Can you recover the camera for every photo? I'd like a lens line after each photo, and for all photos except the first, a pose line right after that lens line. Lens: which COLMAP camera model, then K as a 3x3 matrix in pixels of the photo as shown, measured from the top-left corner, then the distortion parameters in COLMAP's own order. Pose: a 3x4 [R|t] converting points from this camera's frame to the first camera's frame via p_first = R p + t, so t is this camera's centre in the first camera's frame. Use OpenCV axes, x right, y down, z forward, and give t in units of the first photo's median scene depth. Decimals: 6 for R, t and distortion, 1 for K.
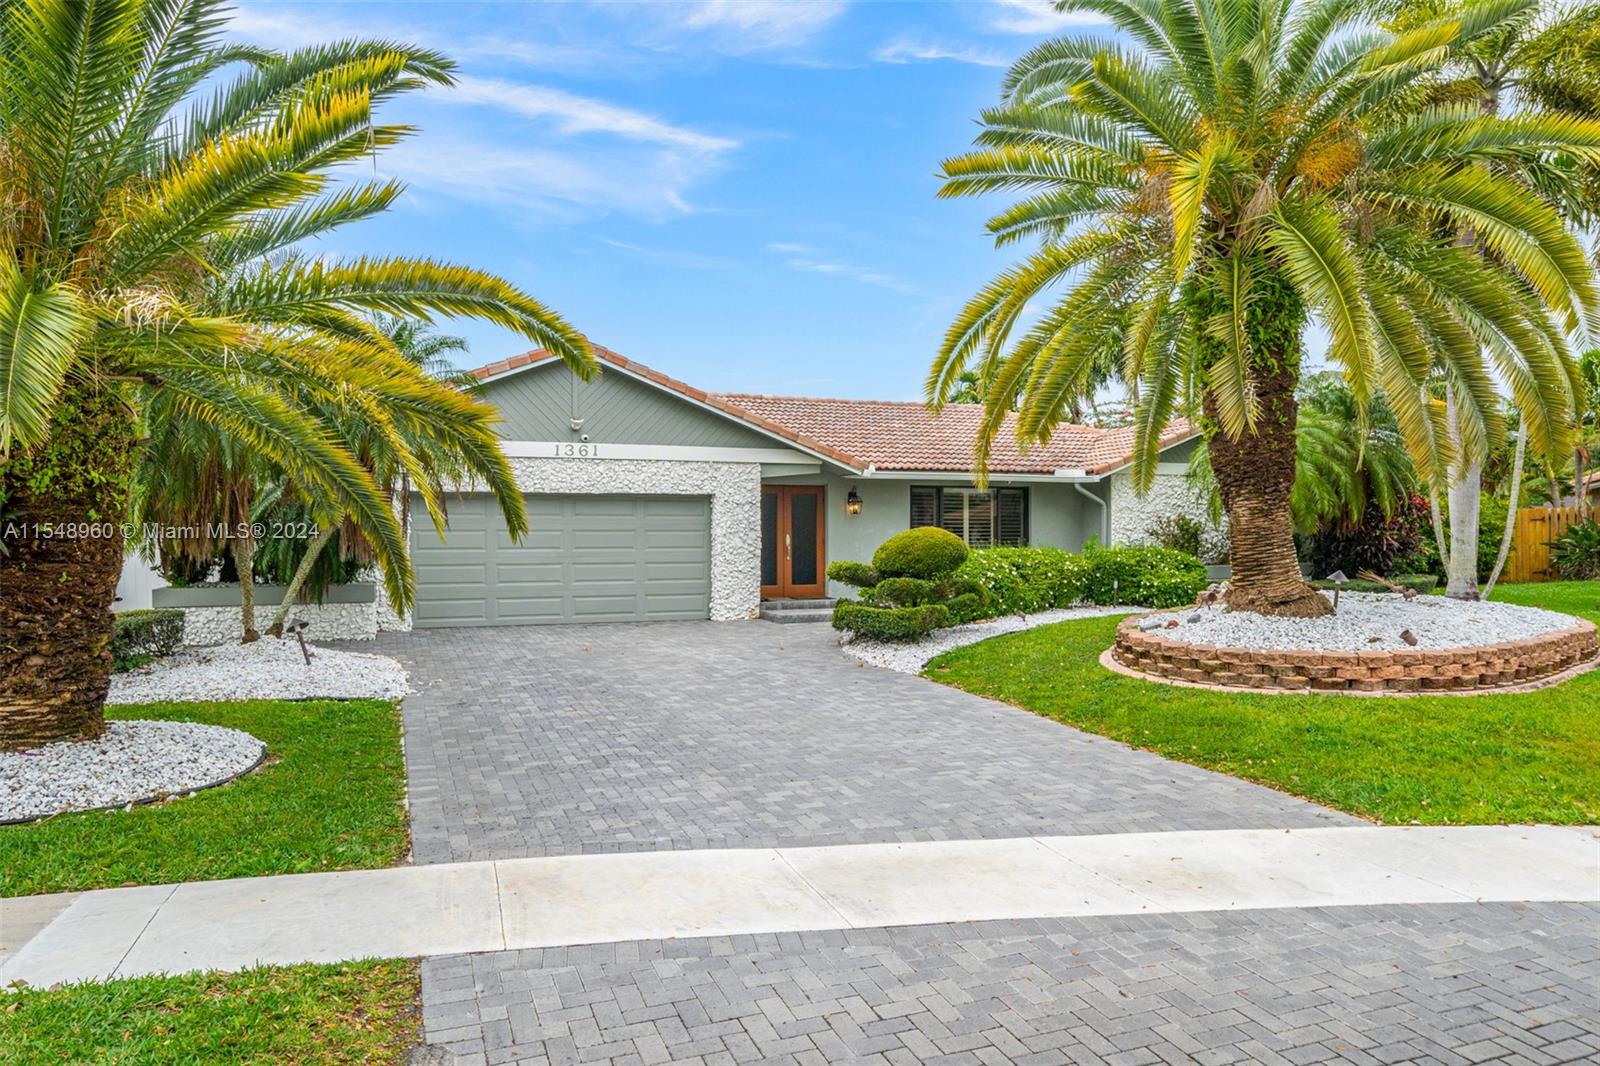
lens RADIAL K [[1070.9, 0, 799.8], [0, 1070.9, 532.9], [0, 0, 1]] dist [0.007713, -0.000680]
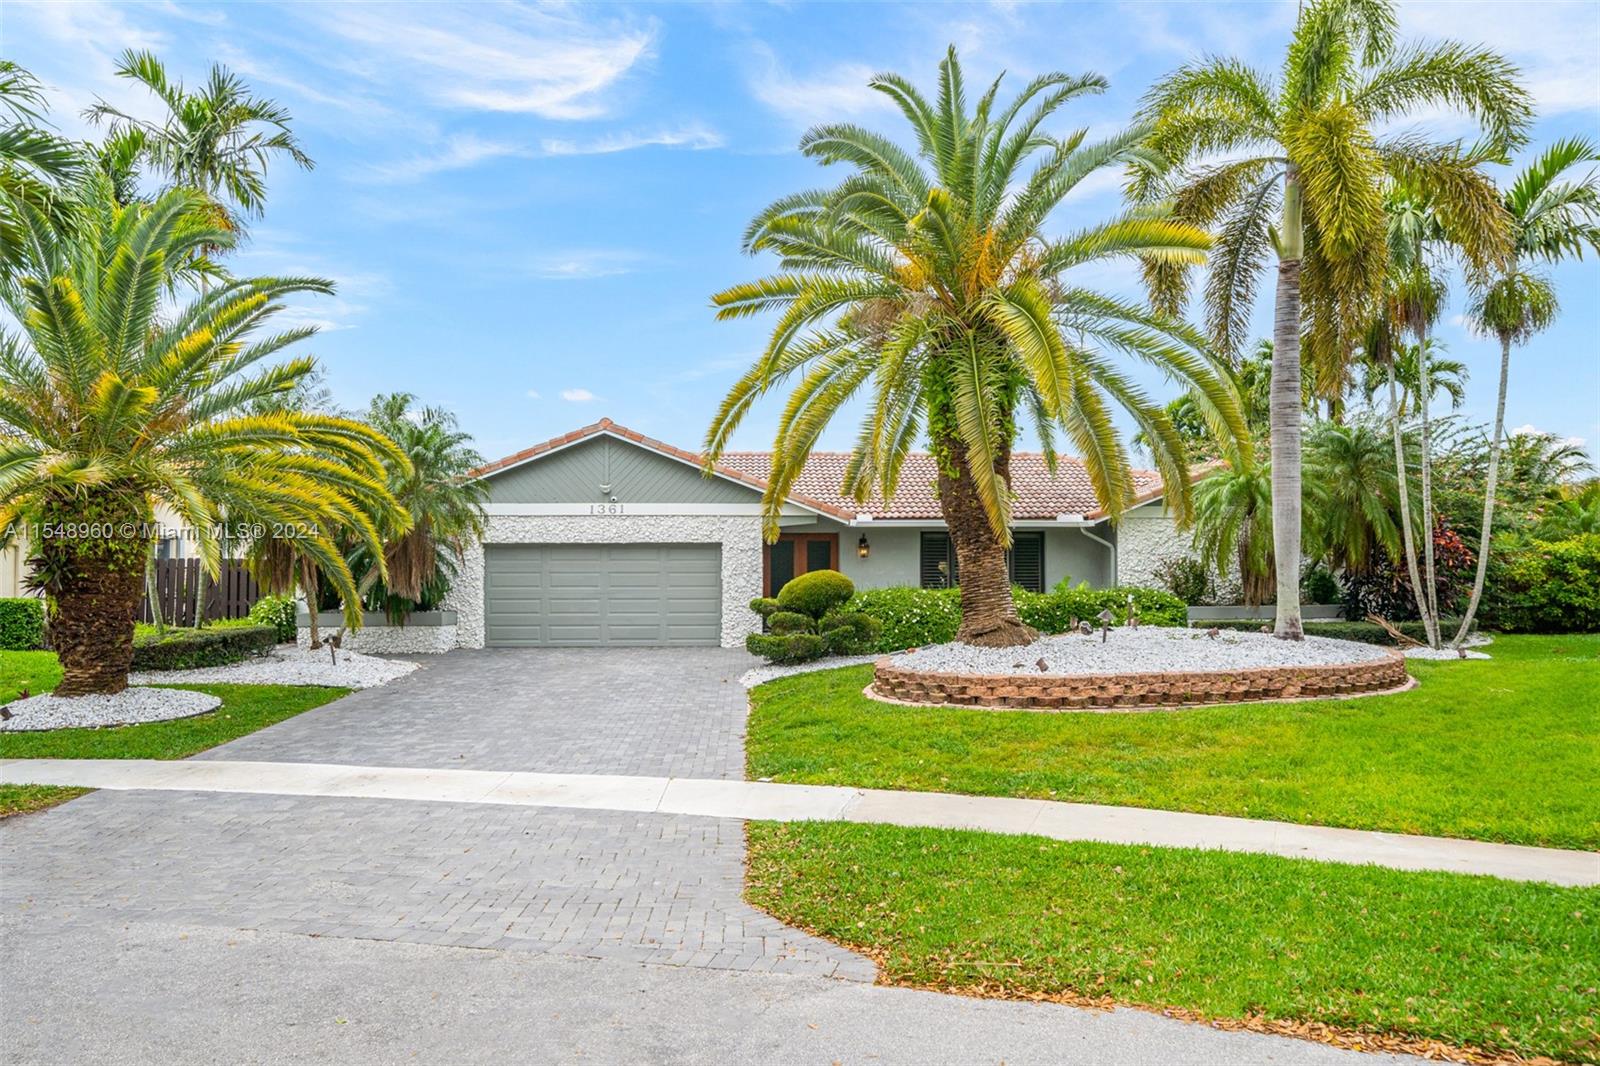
lens RADIAL K [[1098.7, 0, 800.4], [0, 1098.7, 533.4], [0, 0, 1]] dist [0.000770, 0.002643]
pose [[0.946563, -0.011467, -0.322315, 0.662573], [0.000545, 0.999423, -0.033955, -0.006855], [0.322519, 0.031964, 0.946023, -0.236336]]
